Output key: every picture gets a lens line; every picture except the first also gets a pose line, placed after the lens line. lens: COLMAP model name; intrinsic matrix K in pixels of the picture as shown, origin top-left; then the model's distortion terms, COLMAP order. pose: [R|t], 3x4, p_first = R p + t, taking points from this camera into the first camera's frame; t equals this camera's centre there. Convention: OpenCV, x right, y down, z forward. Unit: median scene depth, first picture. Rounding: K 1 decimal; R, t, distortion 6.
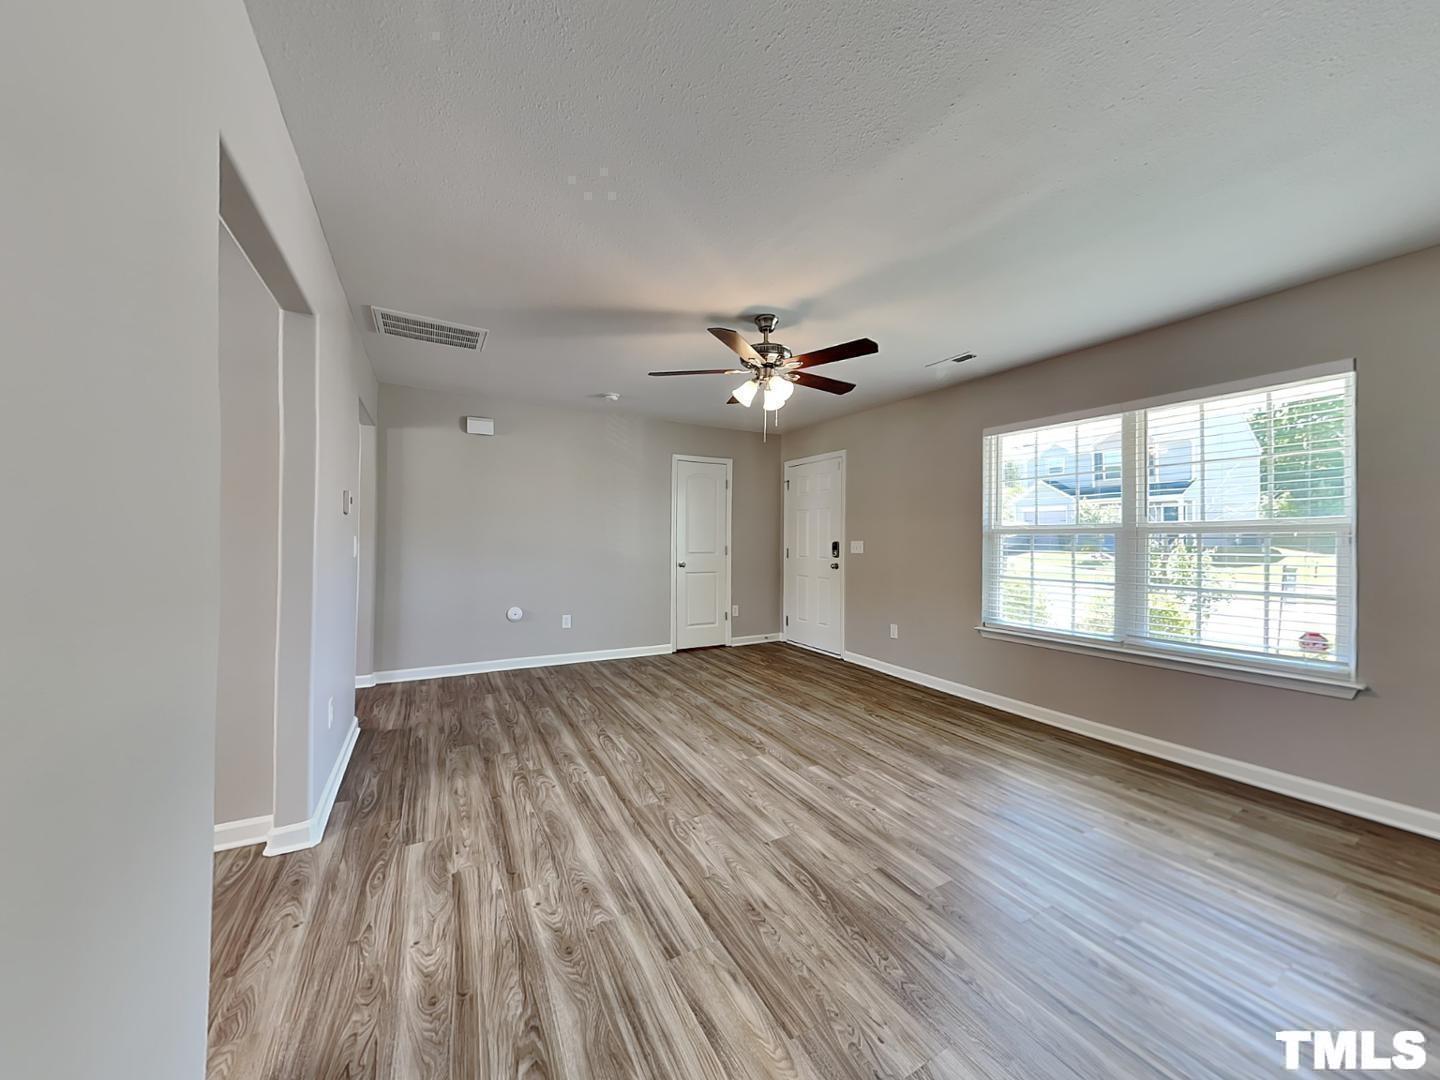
lens RADIAL K [[581.5, 0, 720.0], [0, 581.5, 540.0], [0, 0, 1]] dist [-0.000752, 0.000016]
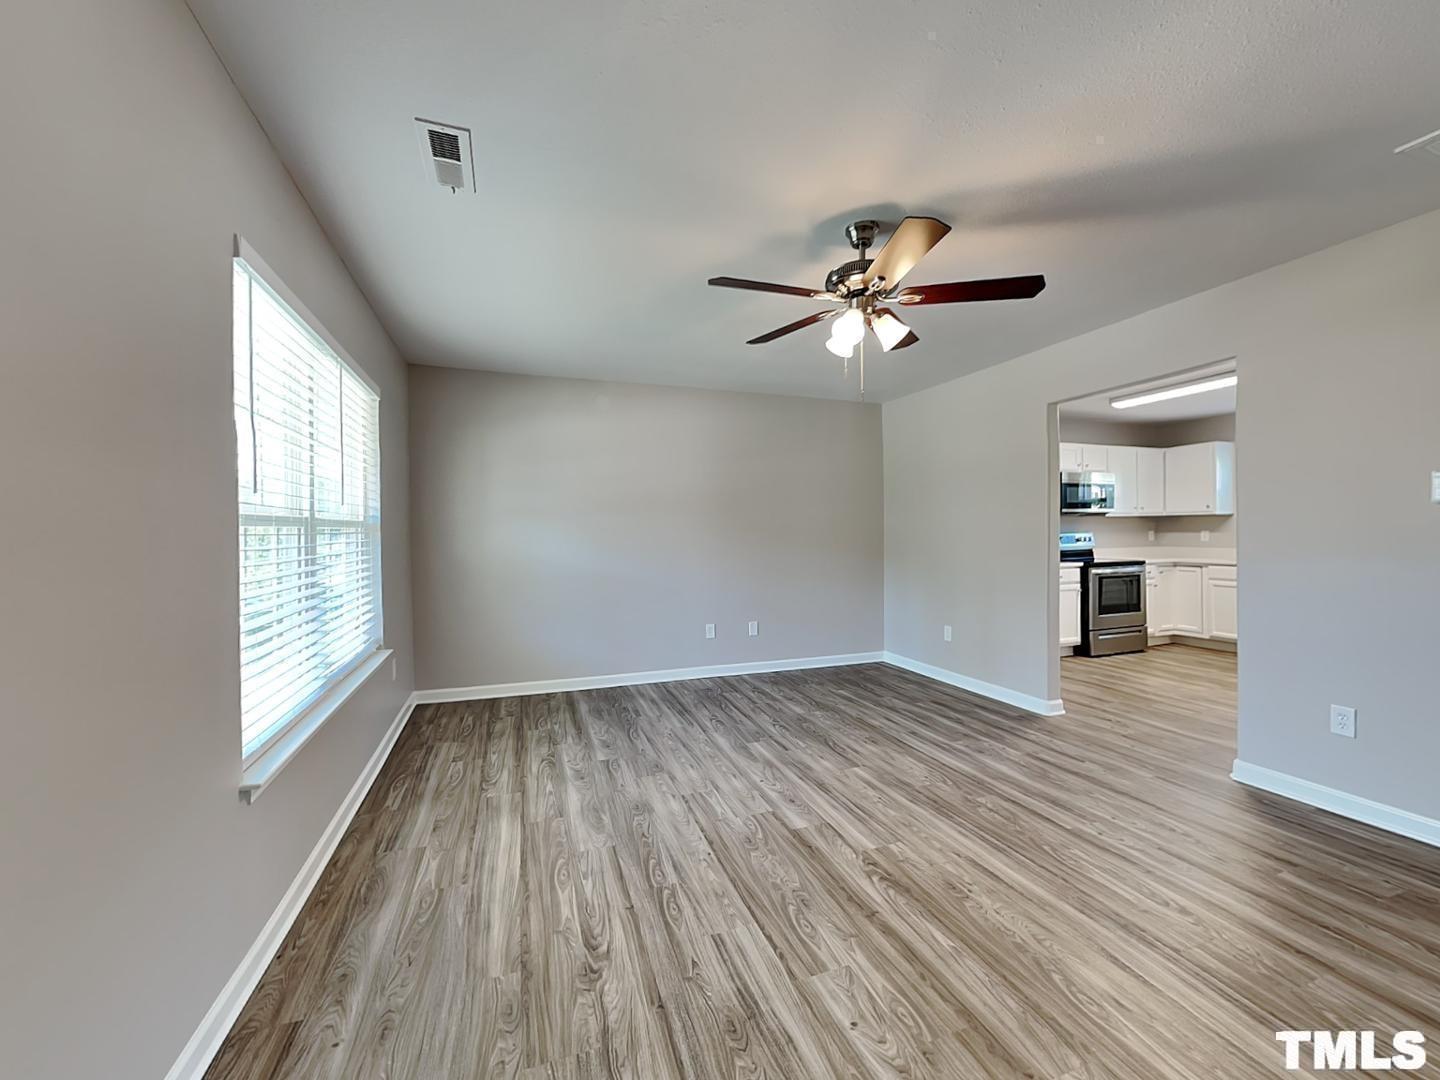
lens RADIAL K [[589.9, 0, 711.3], [0, 589.9, 542.4], [0, 0, 1]] dist [-0.000801, 0.000026]
pose [[-0.982773, -0.004699, 0.184757, 0.144008], [0.000784, 0.999562, 0.029595, -0.016970], [-0.184815, 0.029230, -0.982339, 1.937248]]
